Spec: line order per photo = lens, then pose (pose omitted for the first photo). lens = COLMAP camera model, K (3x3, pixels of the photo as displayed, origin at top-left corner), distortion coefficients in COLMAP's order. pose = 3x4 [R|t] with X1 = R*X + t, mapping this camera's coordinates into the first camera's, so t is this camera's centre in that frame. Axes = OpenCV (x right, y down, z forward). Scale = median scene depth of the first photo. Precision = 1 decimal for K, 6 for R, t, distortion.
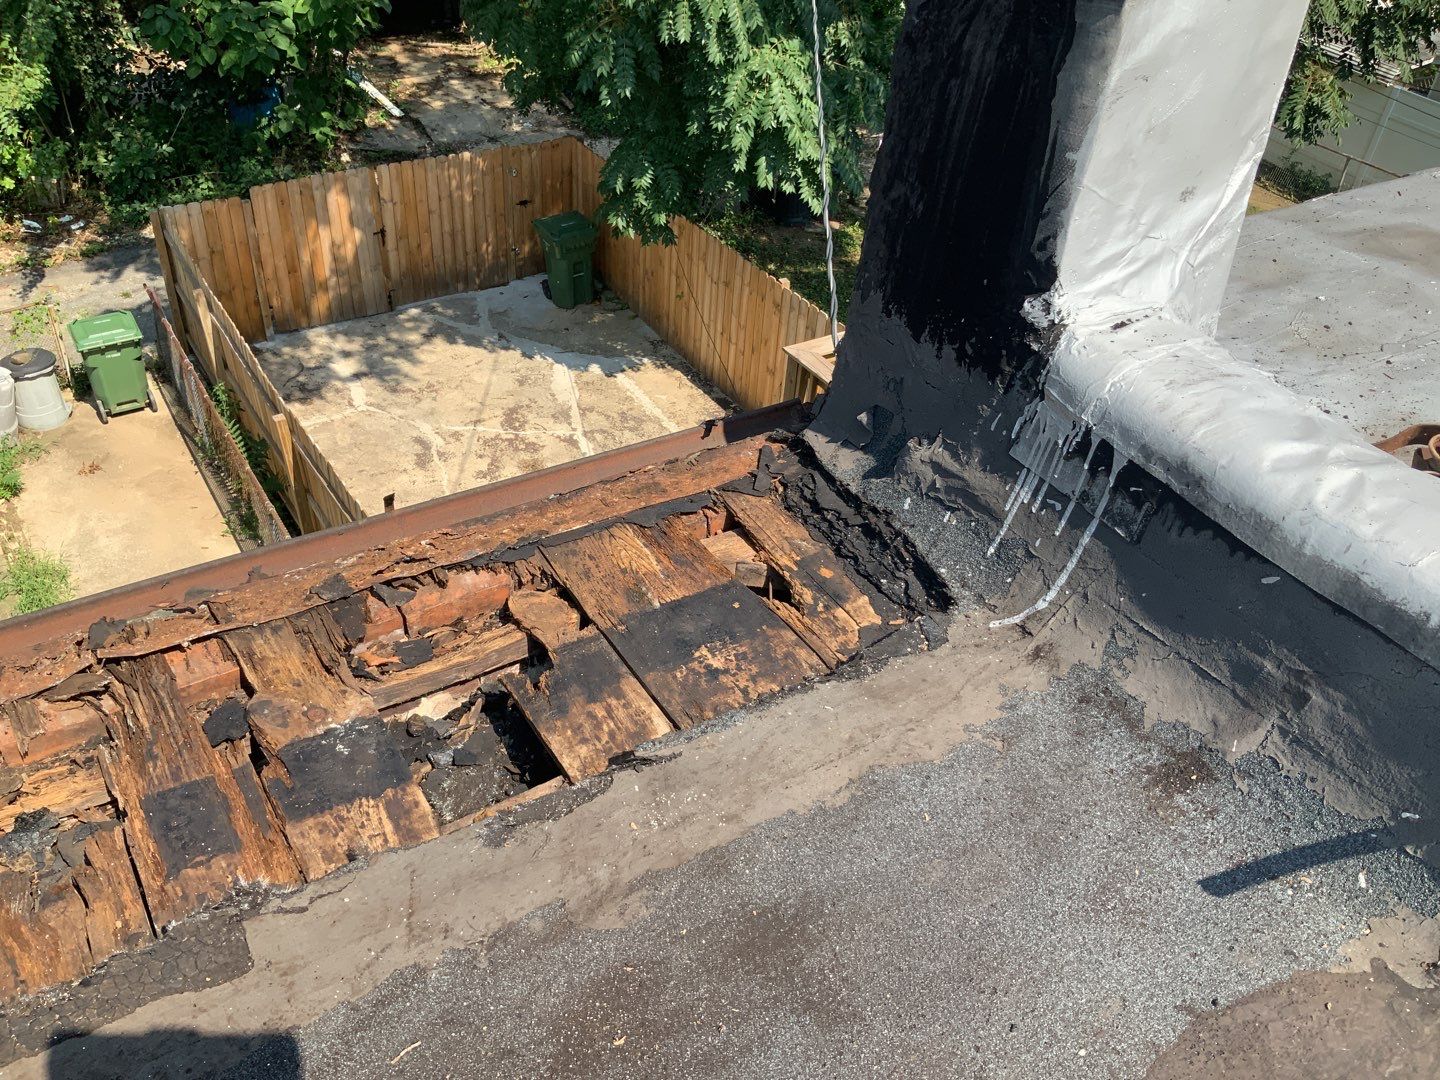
lens RADIAL K [[1191.2, 0, 716.6], [0, 1191.2, 541.2], [0, 0, 1]] dist [0.093929, -0.191423]
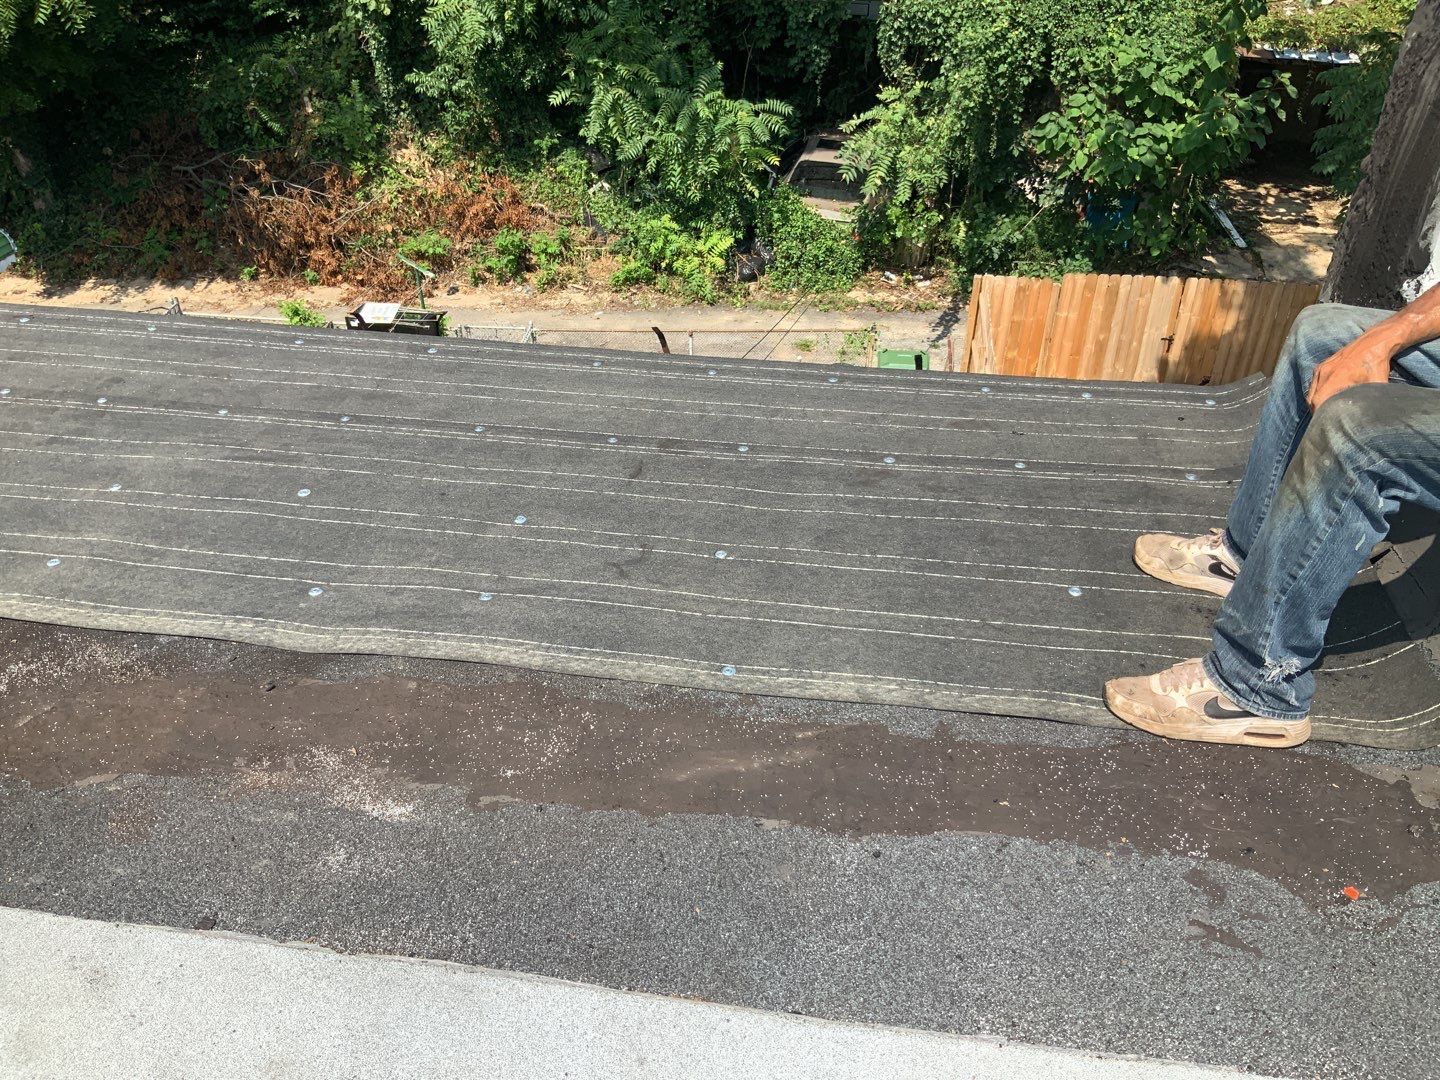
lens RADIAL K [[1191.2, 0, 718.4], [0, 1191.2, 544.4], [0, 0, 1]] dist [0.093929, -0.191423]
pose [[0.767739, 0.307861, -0.561960, 0.081833], [-0.362982, 0.931683, 0.014509, 0.046565], [0.528035, 0.192842, 0.827037, -0.050833]]
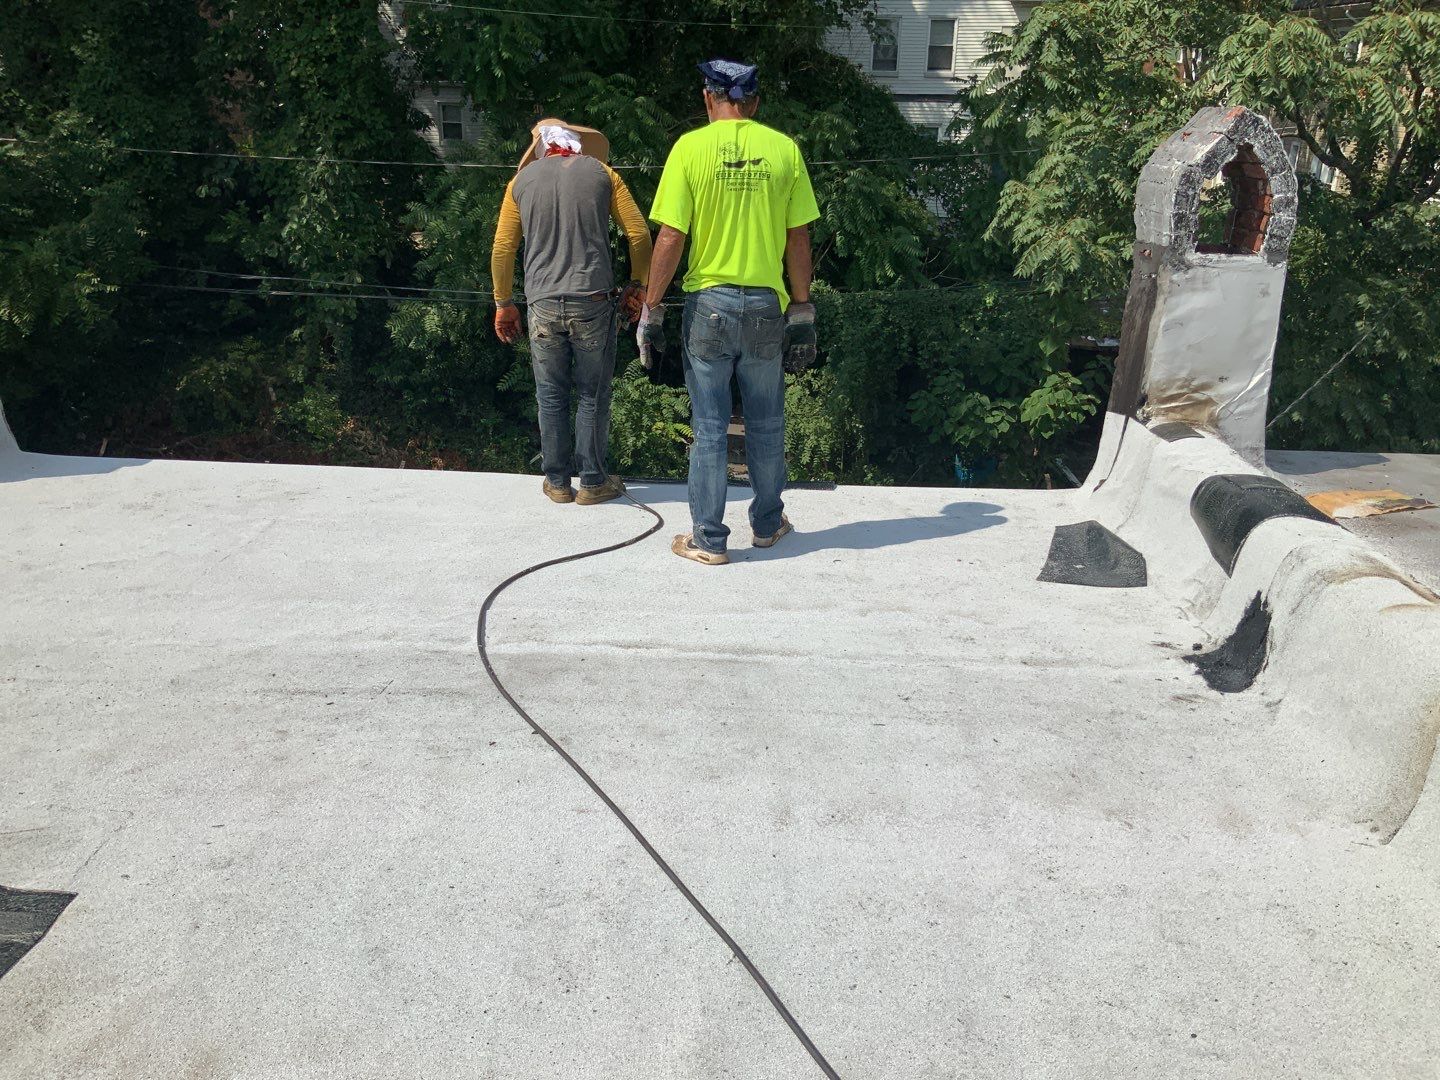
lens RADIAL K [[1191.2, 0, 717.1], [0, 1191.2, 546.4], [0, 0, 1]] dist [0.093929, -0.191423]
pose [[0.826179, 0.151249, -0.542726, 0.154655], [-0.319653, 0.919079, -0.230468, 0.149645], [0.463950, 0.363892, 0.807671, -0.214239]]
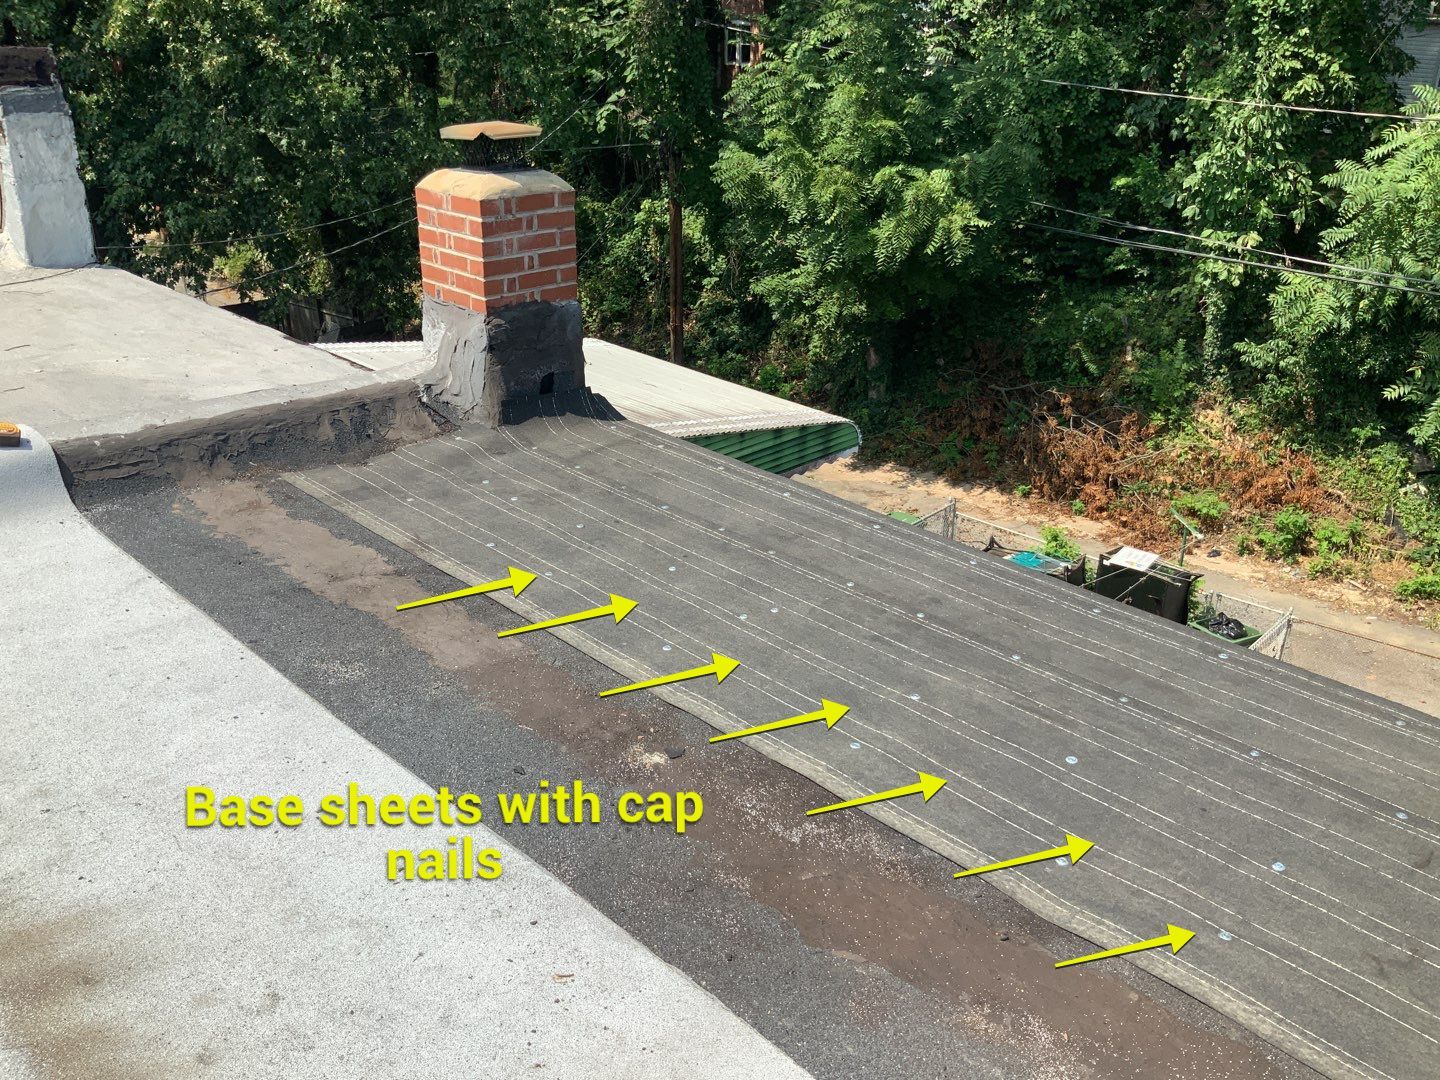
lens RADIAL K [[1191.2, 0, 713.2], [0, 1191.2, 541.7], [0, 0, 1]] dist [0.093929, -0.191423]
pose [[0.223284, 0.338299, -0.914165, 0.081582], [-0.606927, 0.782116, 0.141191, 0.044417], [0.762748, 0.523306, 0.379957, -0.076906]]
